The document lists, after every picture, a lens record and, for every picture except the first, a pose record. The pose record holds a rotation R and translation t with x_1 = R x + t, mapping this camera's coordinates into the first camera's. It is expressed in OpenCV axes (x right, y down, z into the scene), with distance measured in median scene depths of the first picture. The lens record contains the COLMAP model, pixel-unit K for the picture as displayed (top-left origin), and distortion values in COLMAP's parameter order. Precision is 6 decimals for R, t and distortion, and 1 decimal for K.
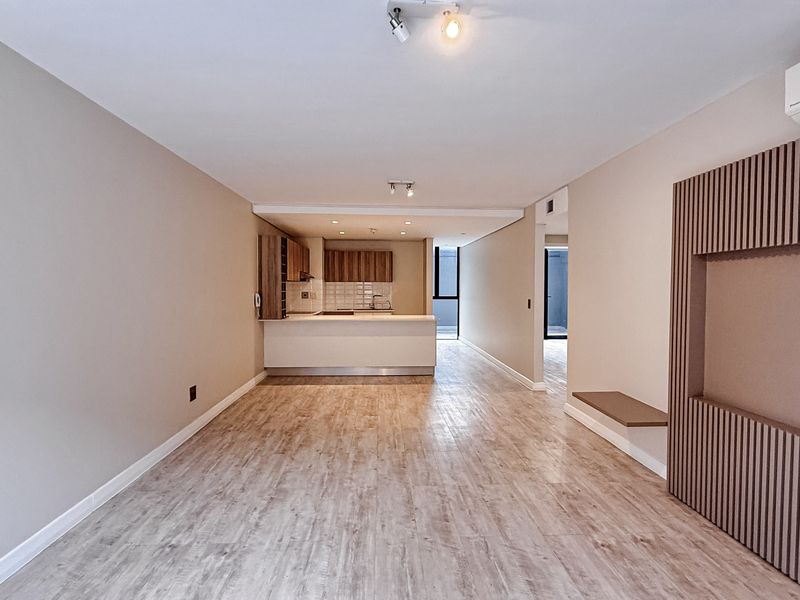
lens RADIAL K [[424.4, 0, 399.5], [0, 424.4, 299.0], [0, 0, 1]] dist [-0.001090, 0.001283]
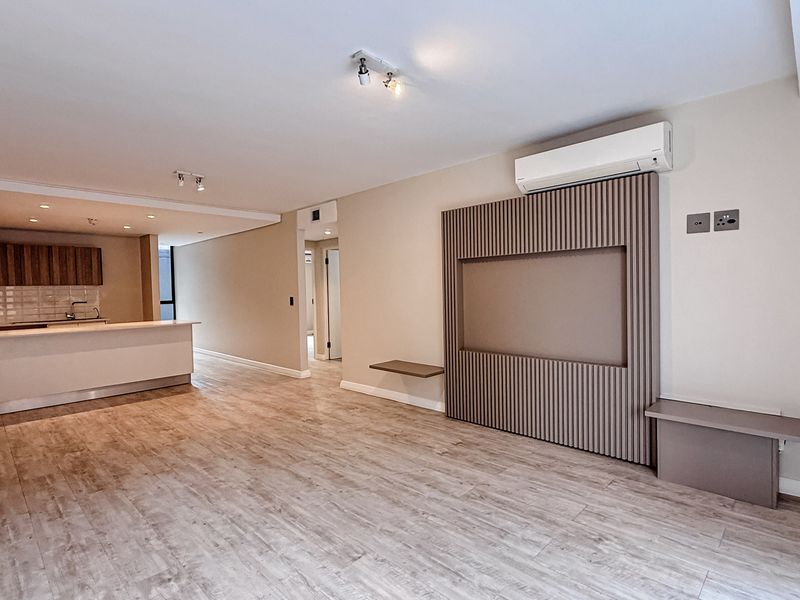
lens RADIAL K [[424.4, 0, 399.5], [0, 424.4, 299.0], [0, 0, 1]] dist [-0.001090, 0.001283]
pose [[0.731102, -0.036990, 0.681265, -0.295725], [0.043560, 0.999023, 0.007496, 0.011978], [-0.680877, 0.024196, 0.731998, 0.003087]]
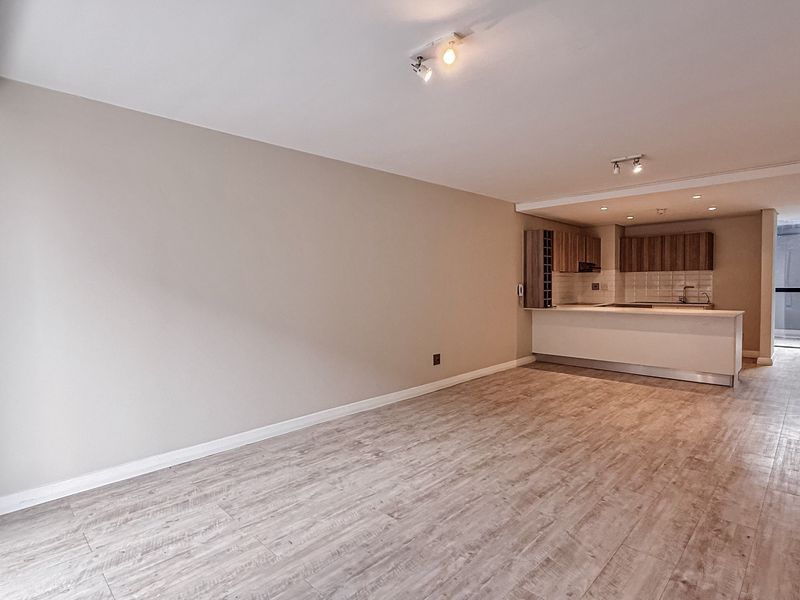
lens RADIAL K [[424.4, 0, 399.5], [0, 424.4, 299.0], [0, 0, 1]] dist [-0.001090, 0.001283]
pose [[0.679710, 0.016379, -0.733298, 0.330783], [-0.007424, 0.999853, 0.015451, 0.014198], [0.733443, -0.005058, 0.679732, 0.023707]]
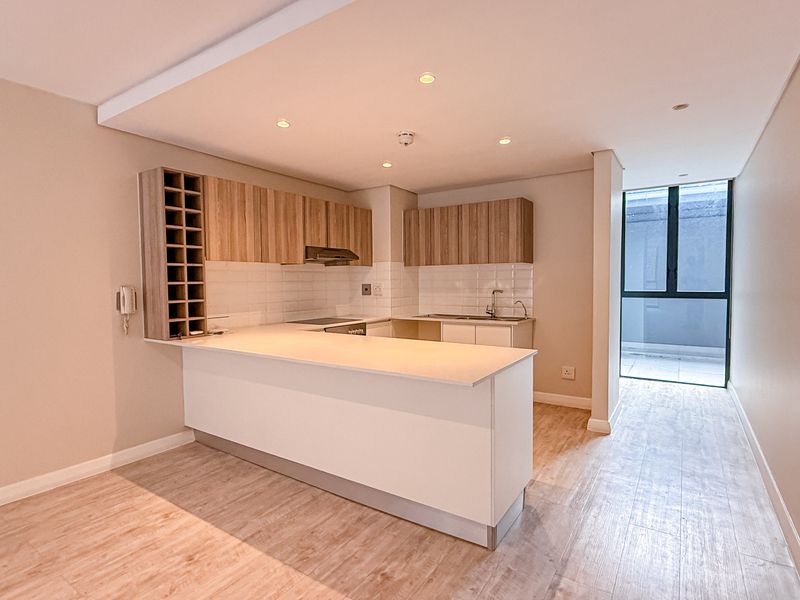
lens RADIAL K [[424.4, 0, 399.5], [0, 424.4, 299.0], [0, 0, 1]] dist [-0.001090, 0.001283]
pose [[0.809749, 0.016338, -0.586549, 0.284500], [-0.006796, 0.999806, 0.018466, -0.012084], [0.586737, -0.010967, 0.809703, 0.994721]]
